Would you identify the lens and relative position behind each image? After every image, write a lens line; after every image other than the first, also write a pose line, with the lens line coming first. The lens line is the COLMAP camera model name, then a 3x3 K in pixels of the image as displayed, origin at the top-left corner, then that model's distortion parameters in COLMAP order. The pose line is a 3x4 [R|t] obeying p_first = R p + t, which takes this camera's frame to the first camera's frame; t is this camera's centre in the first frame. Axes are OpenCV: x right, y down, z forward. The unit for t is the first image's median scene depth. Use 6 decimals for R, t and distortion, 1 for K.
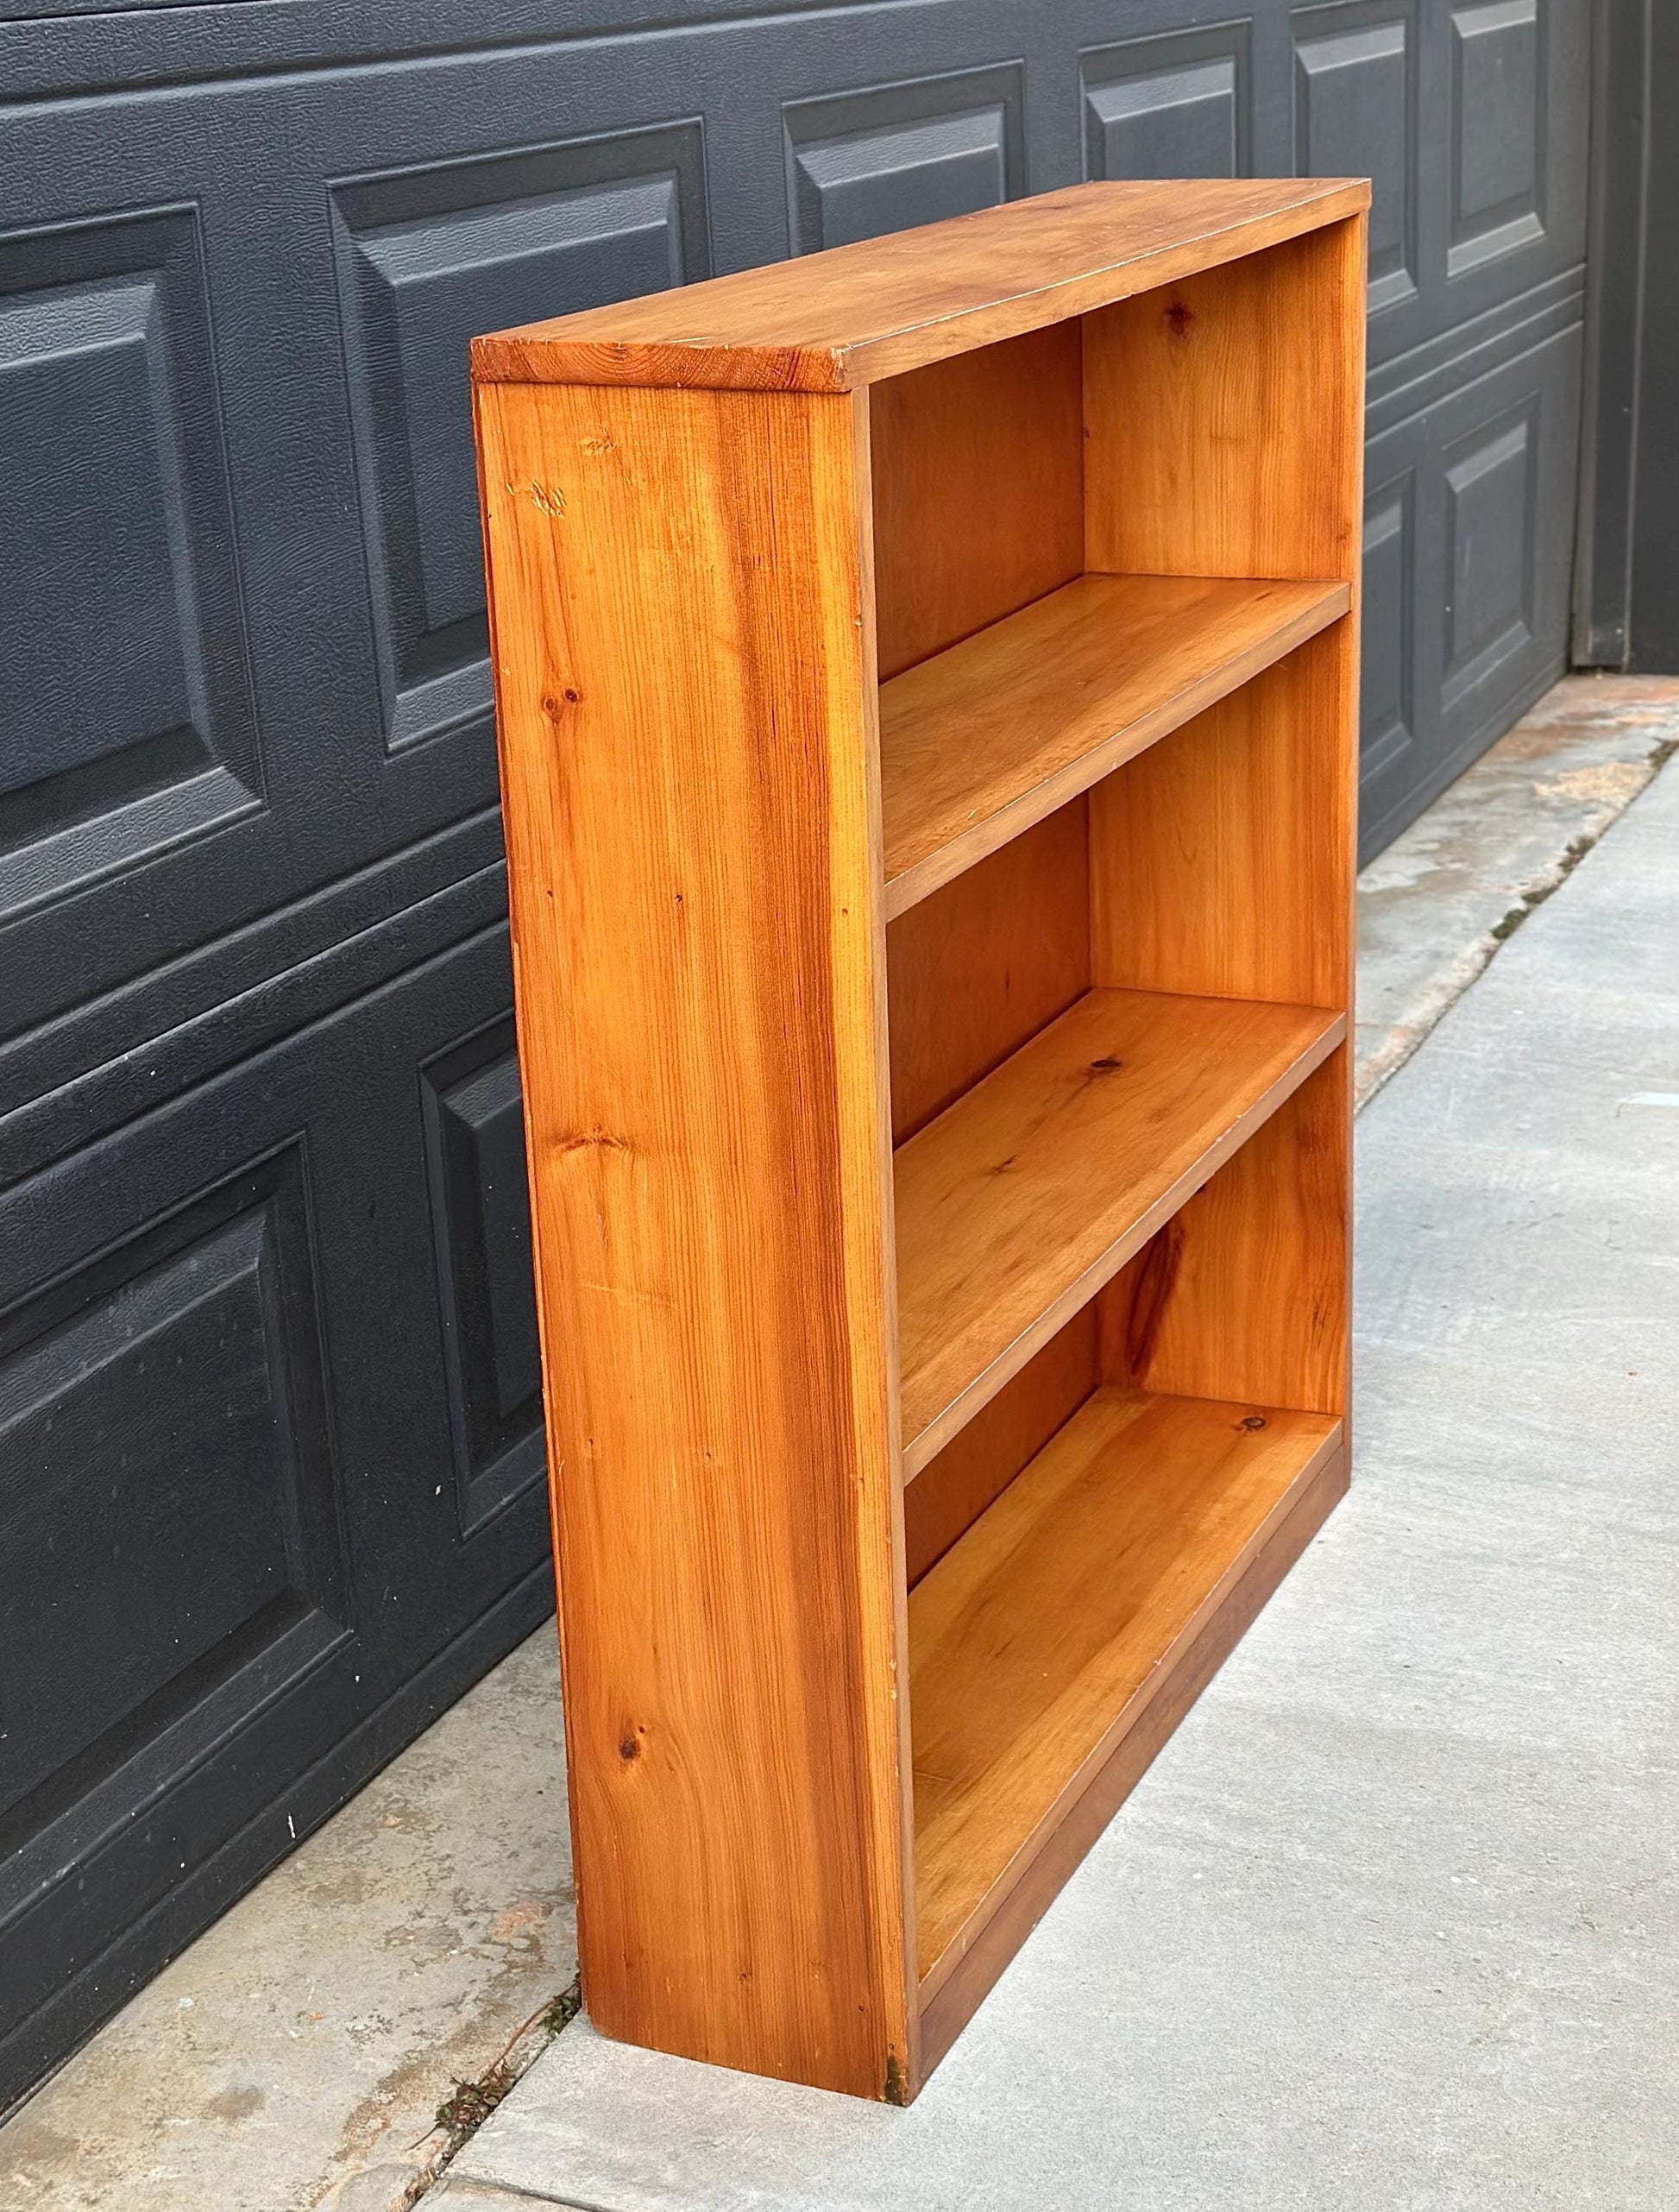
lens RADIAL K [[3582.0, 0, 833.1], [0, 3582.0, 1160.2], [0, 0, 1]] dist [0.105910, 0.064334]
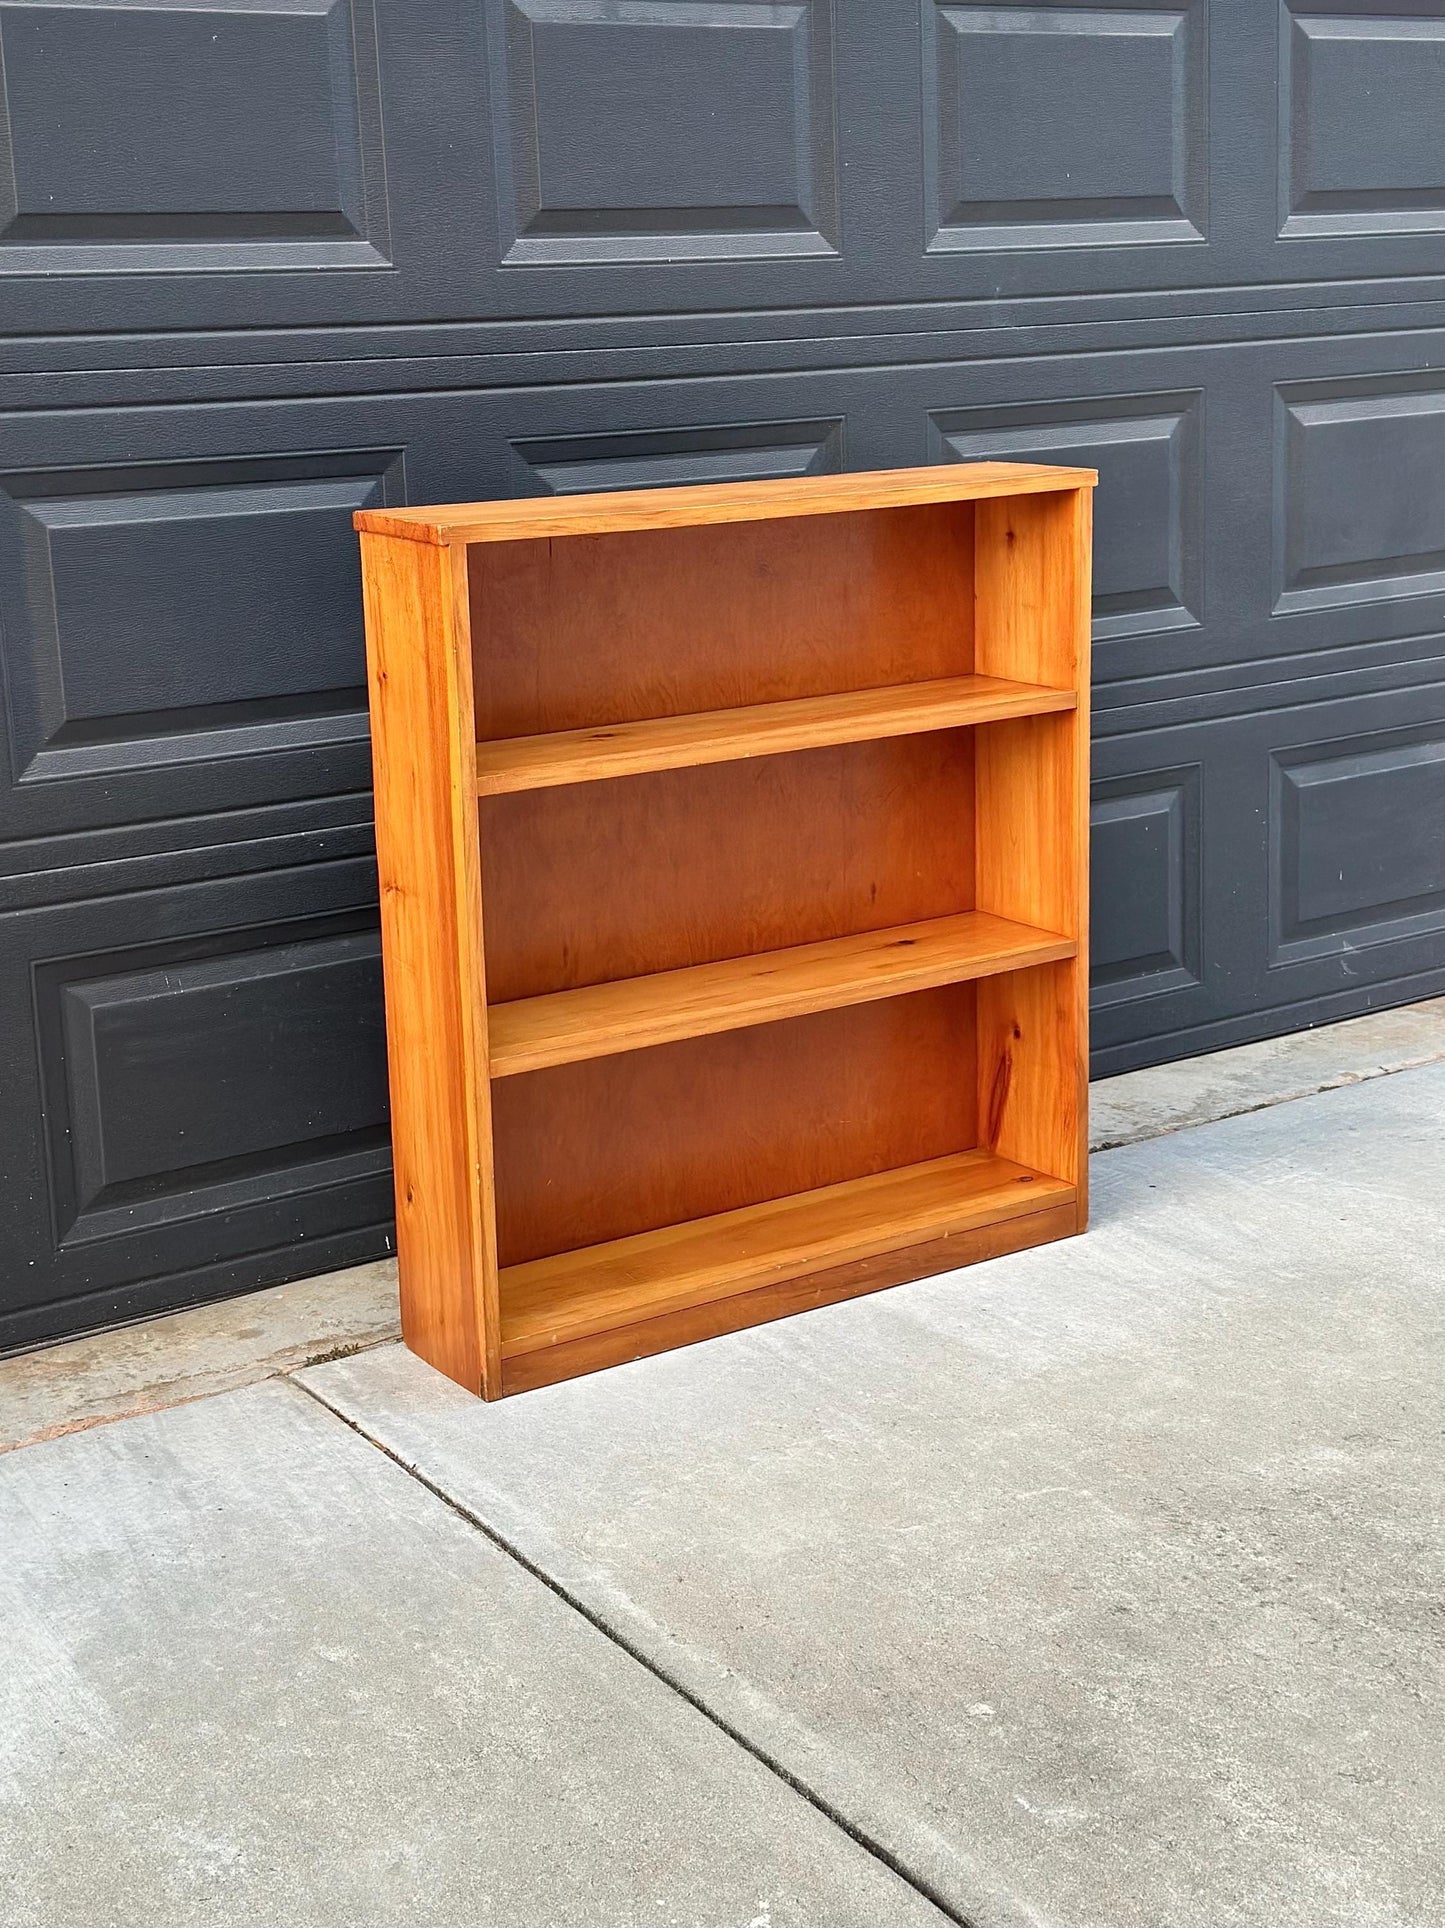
lens RADIAL K [[2701.1, 0, 726.0], [0, 2701.1, 883.2], [0, 0, 1]] dist [0.139879, -0.036684]
pose [[0.847102, 0.136188, -0.513684, 0.705760], [-0.183932, 0.981999, -0.042969, 0.018946], [0.498585, 0.130882, 0.856903, -0.204455]]
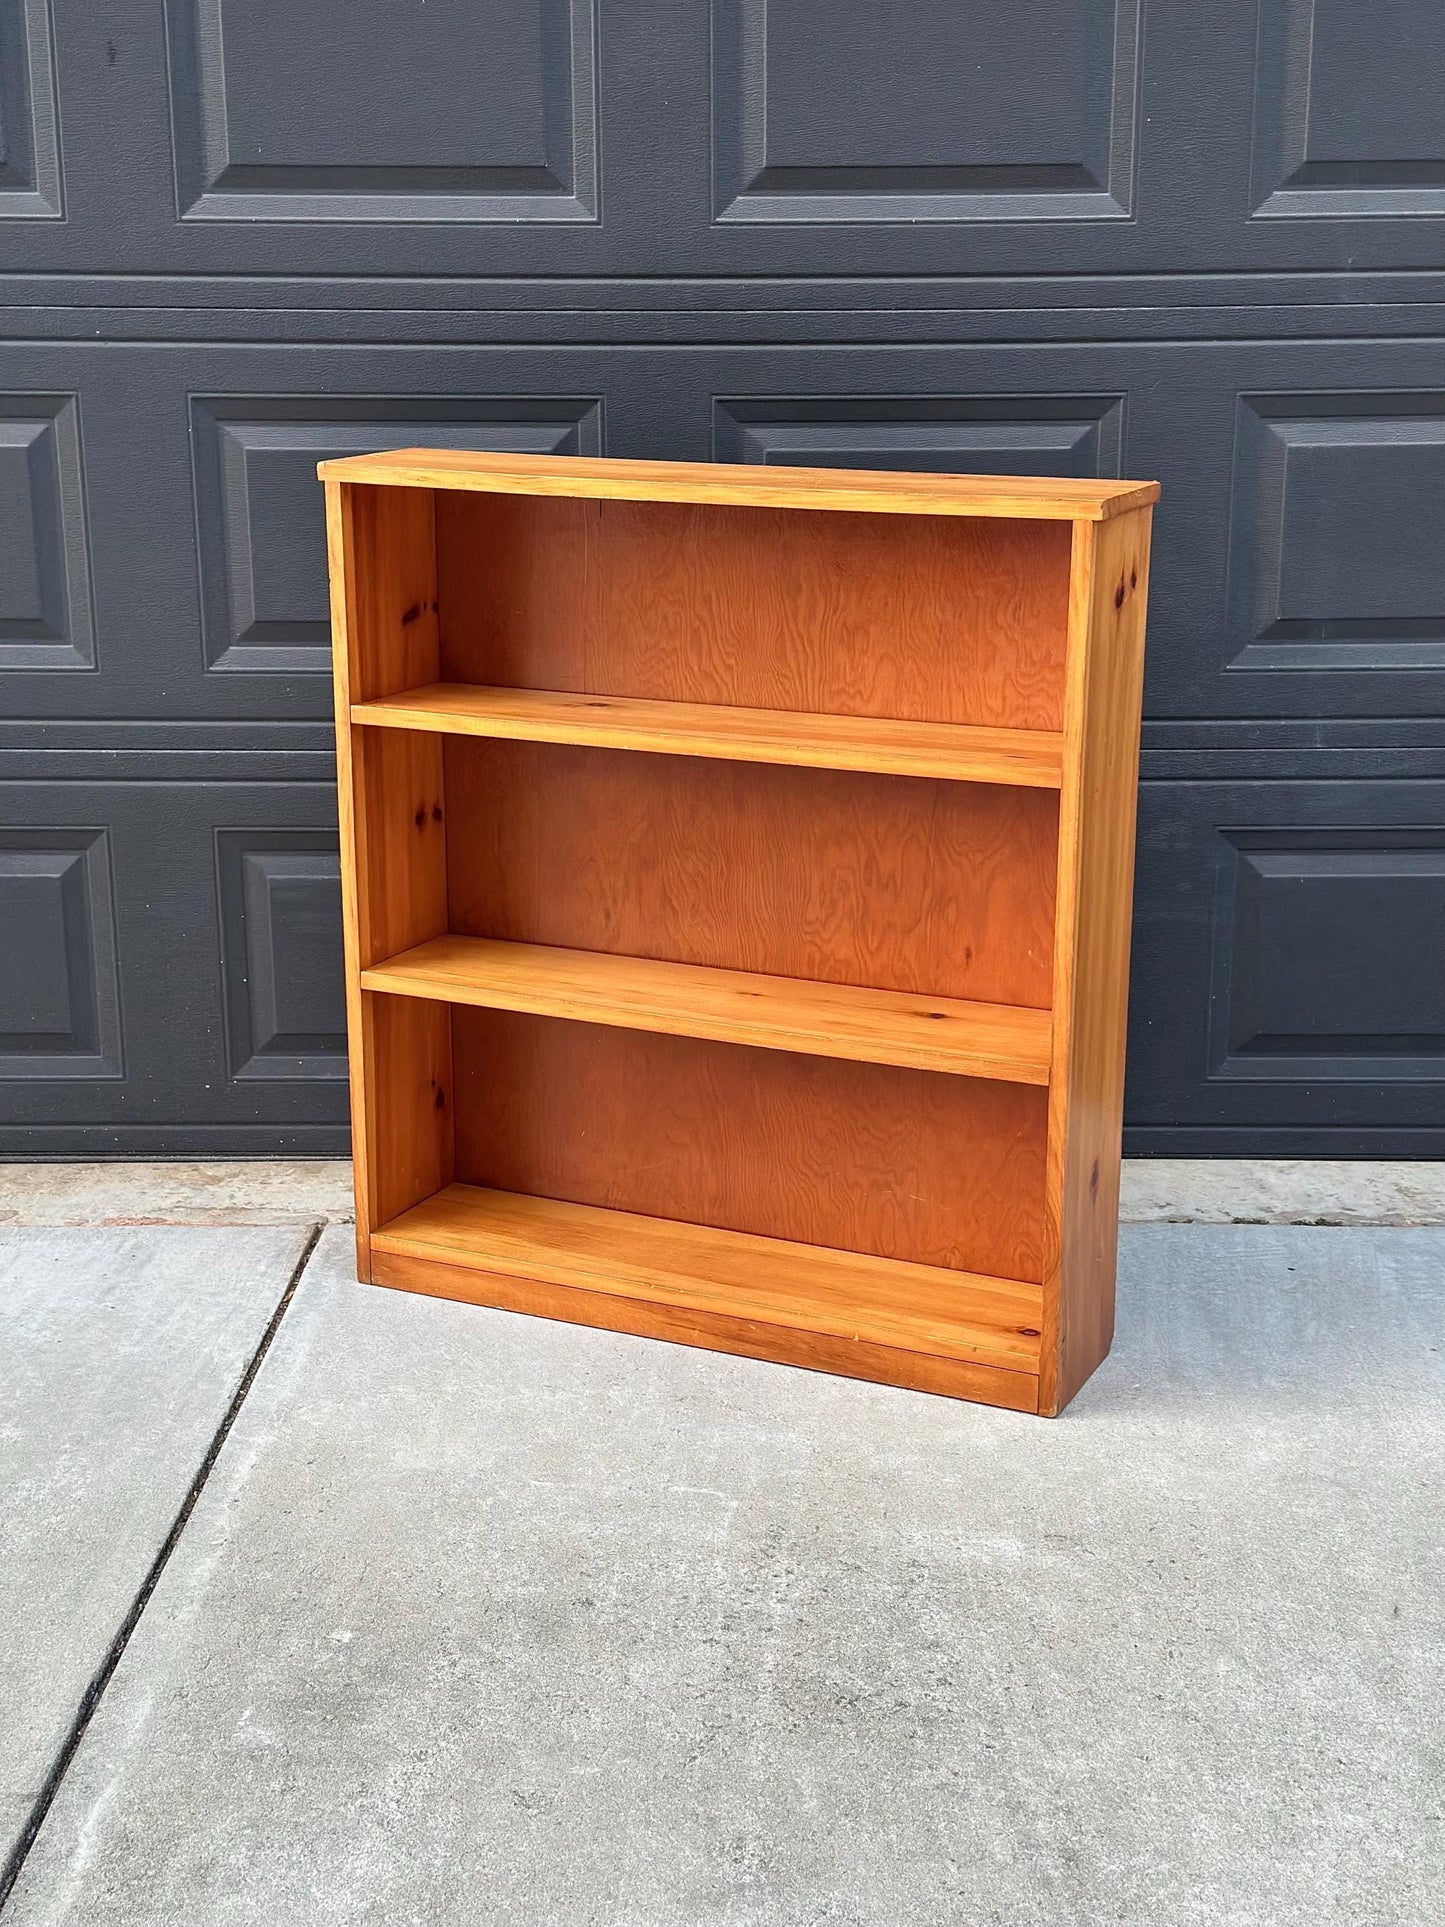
lens RADIAL K [[2653.9, 0, 732.7], [0, 2653.9, 977.0], [0, 0, 1]] dist [0.191071, -0.307848]
pose [[0.395264, 0.278130, -0.875449, 1.175648], [-0.320528, 0.934915, 0.152304, -0.173599], [0.860830, 0.220406, 0.458687, 0.327529]]
